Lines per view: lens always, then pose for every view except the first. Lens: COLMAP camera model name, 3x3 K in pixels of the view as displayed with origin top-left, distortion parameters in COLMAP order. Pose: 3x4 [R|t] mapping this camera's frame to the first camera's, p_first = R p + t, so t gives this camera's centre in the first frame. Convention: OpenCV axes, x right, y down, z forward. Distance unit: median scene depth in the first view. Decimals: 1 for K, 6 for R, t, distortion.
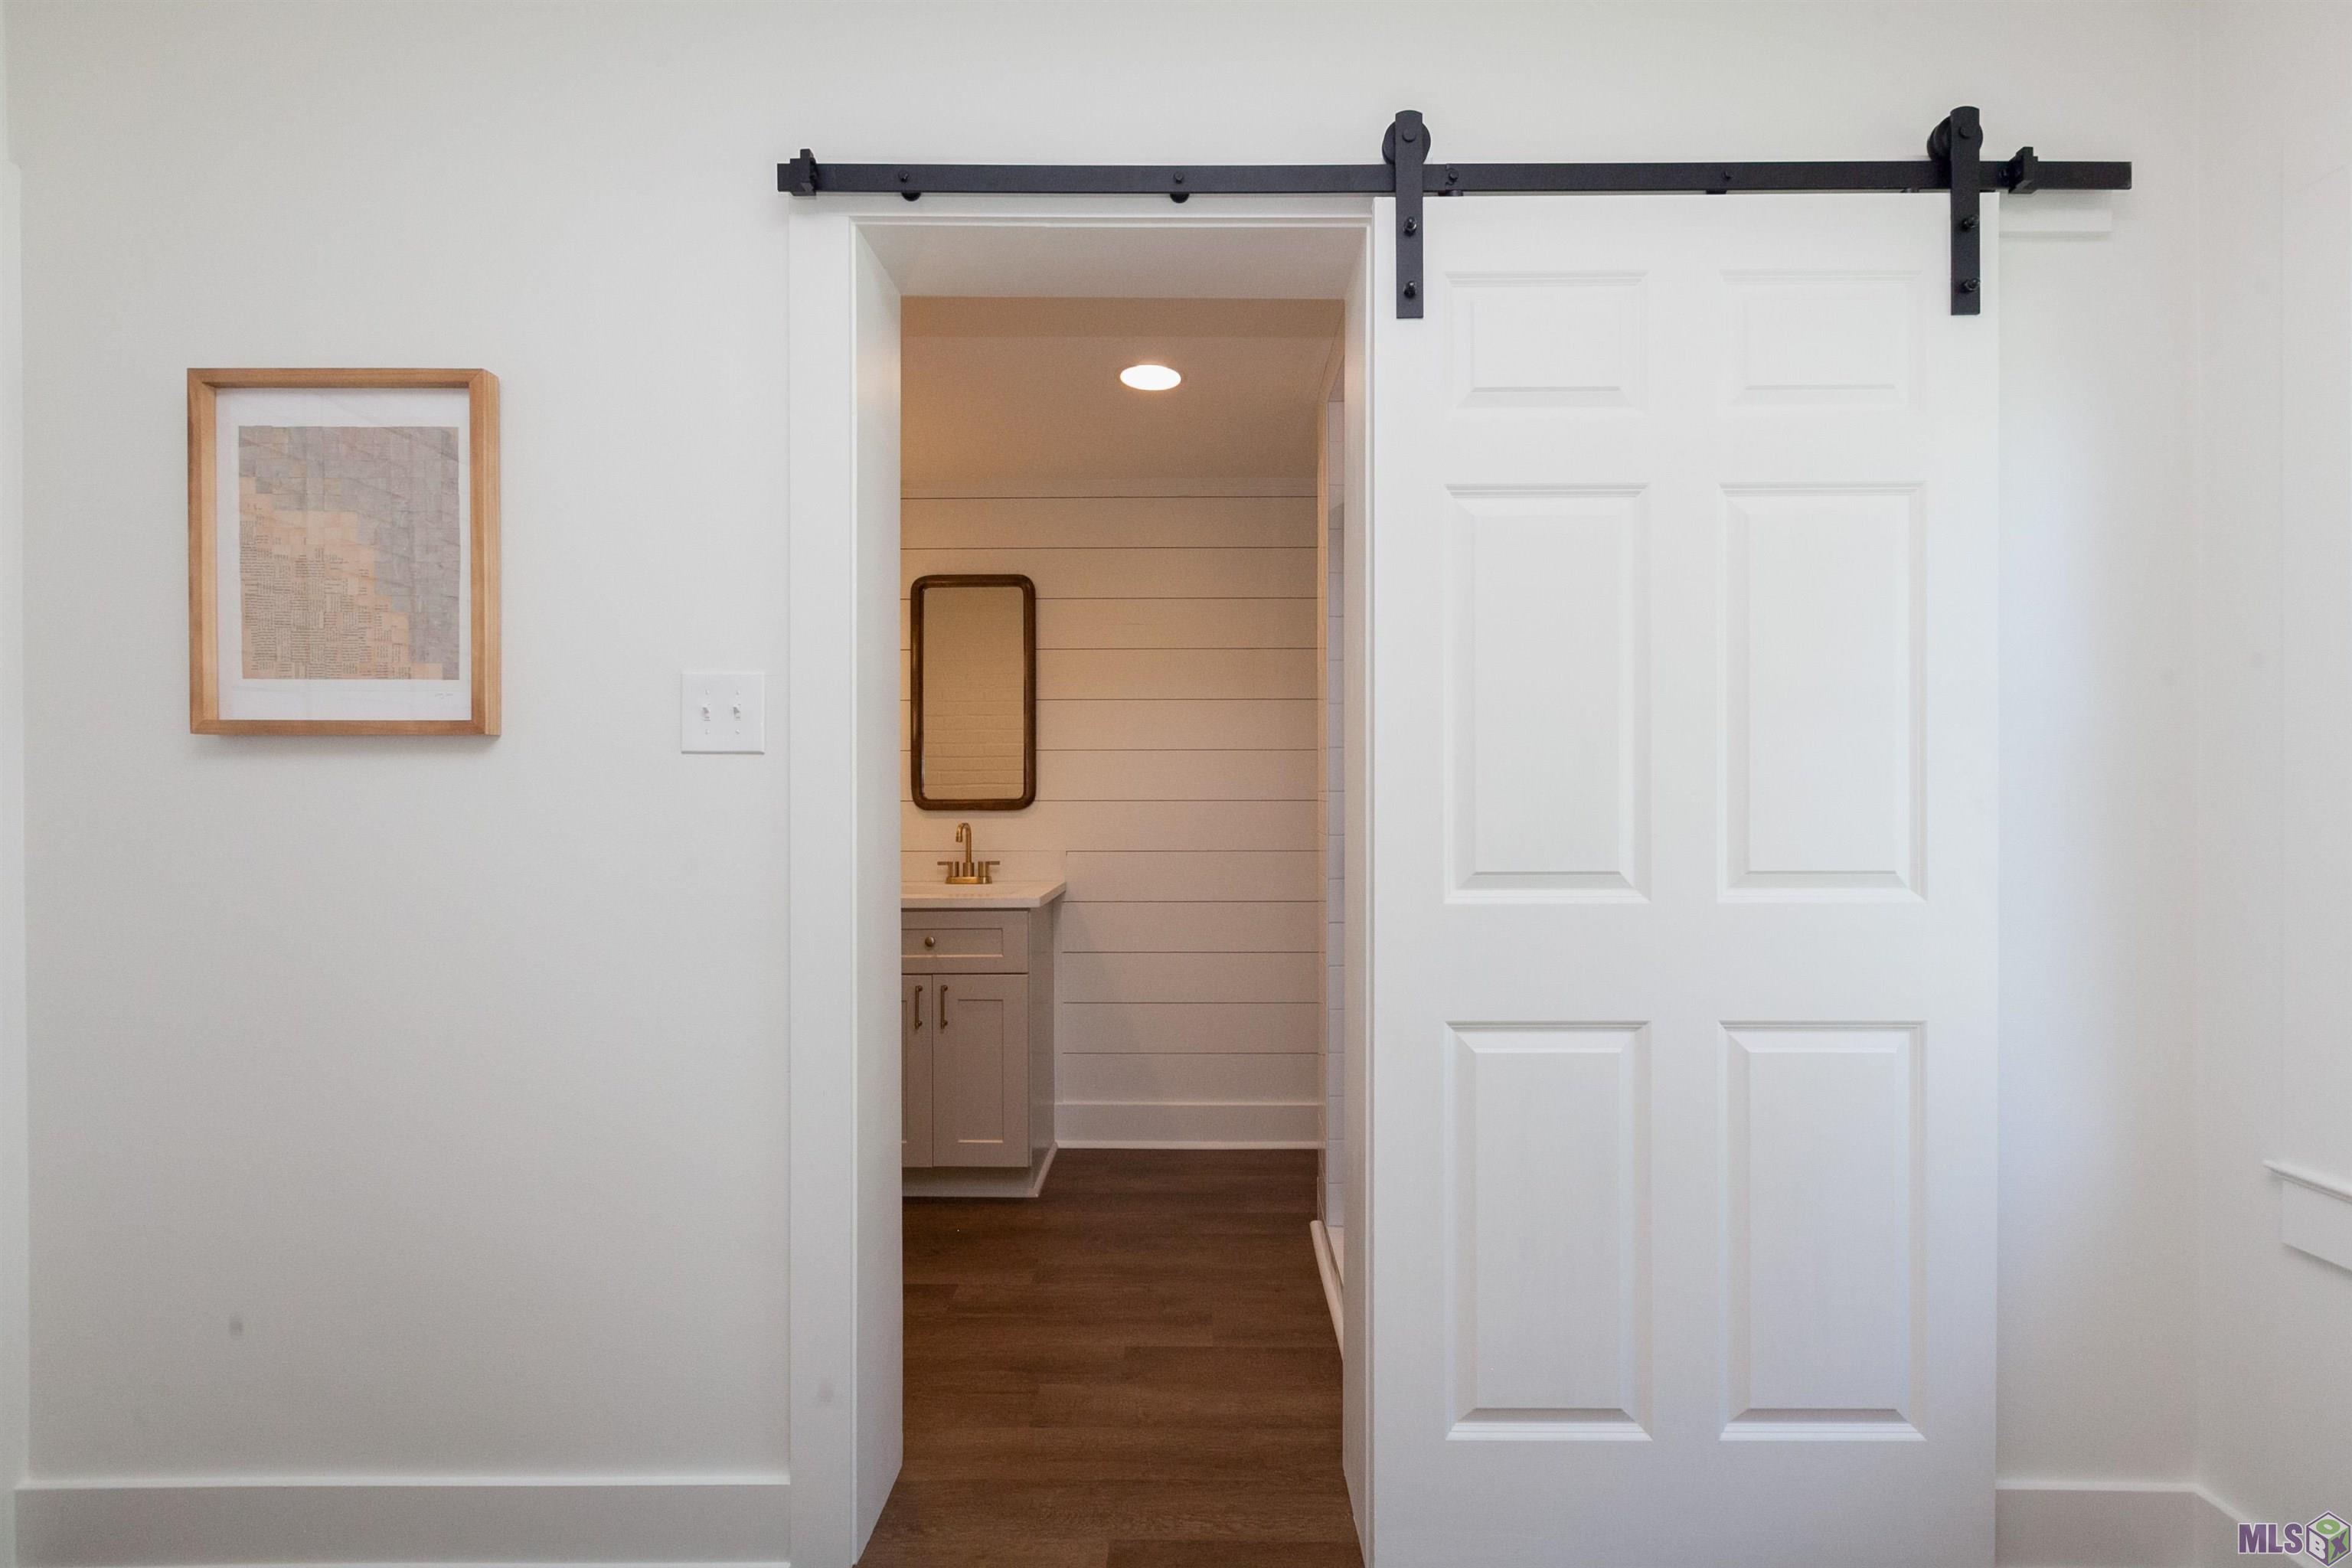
lens RADIAL K [[1049.3, 0, 1166.8], [0, 1049.3, 776.7], [0, 0, 1]] dist [0.001569, -0.000124]
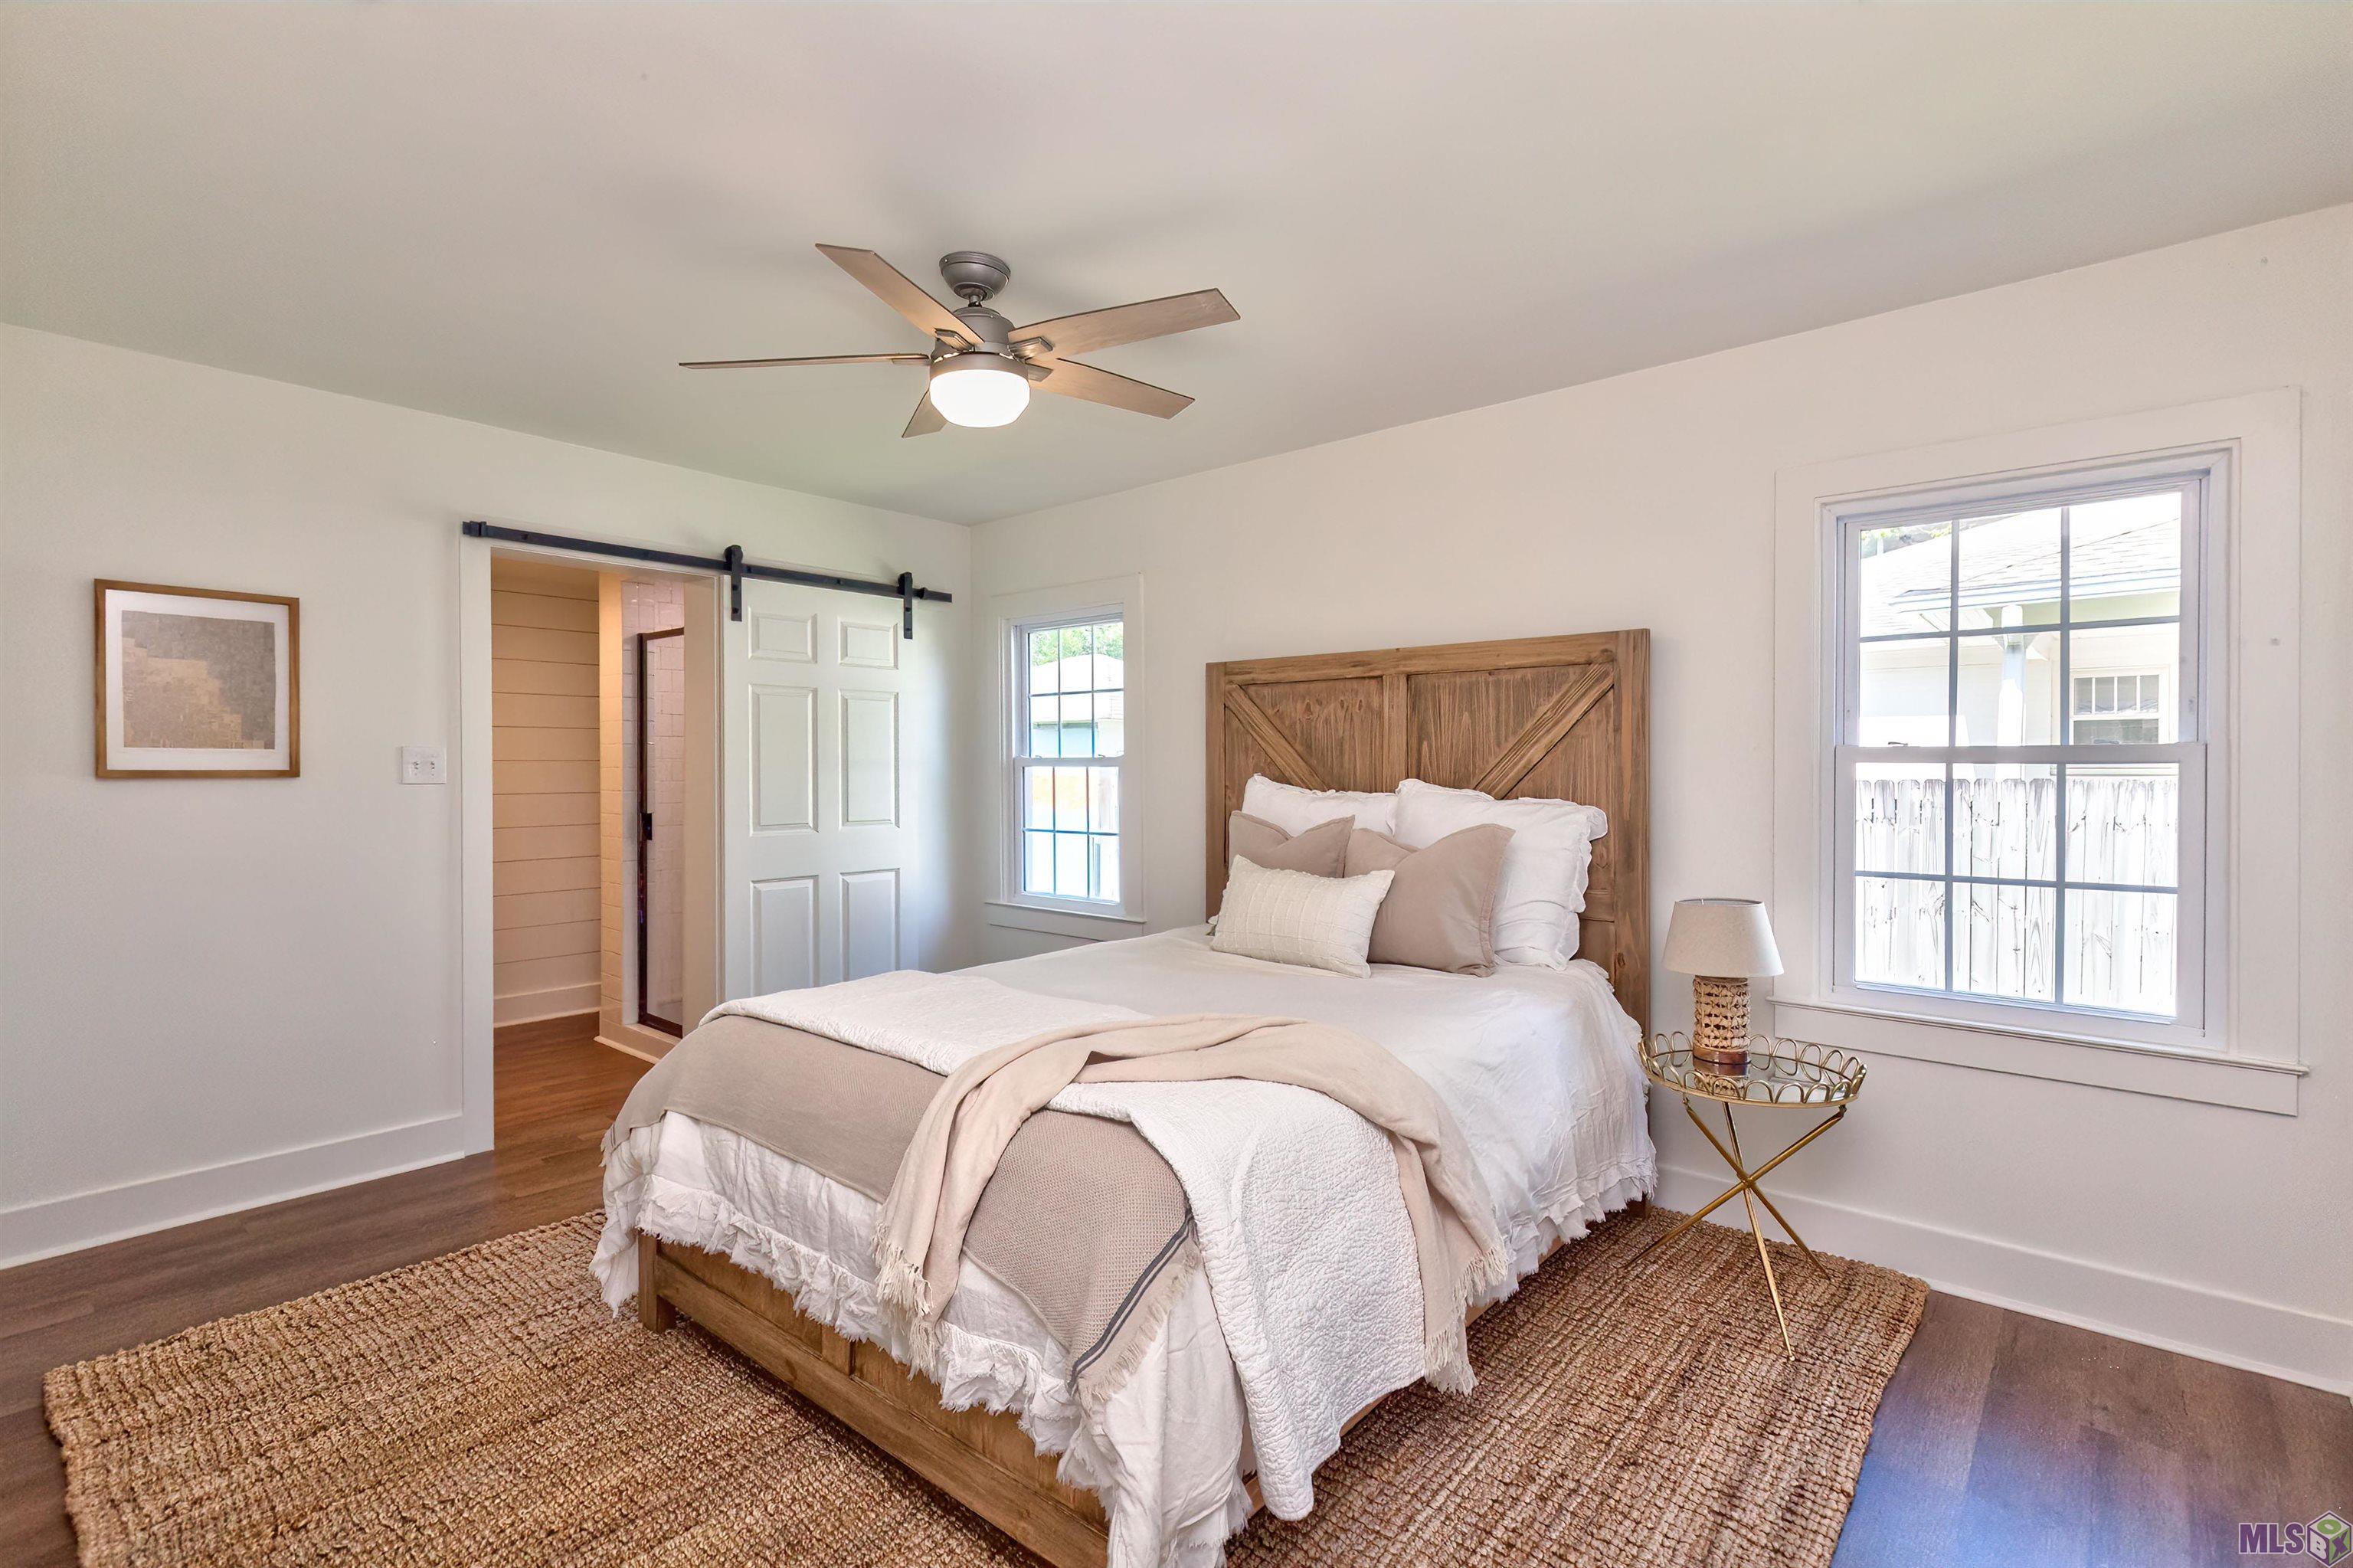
lens RADIAL K [[1049.7, 0, 1167.3], [0, 1049.7, 776.7], [0, 0, 1]] dist [0.001569, -0.000124]
pose [[0.653329, -0.003260, 0.757067, -1.064225], [0.006796, 0.999976, -0.001559, -0.025372], [-0.757044, 0.006164, 0.653335, -1.567376]]
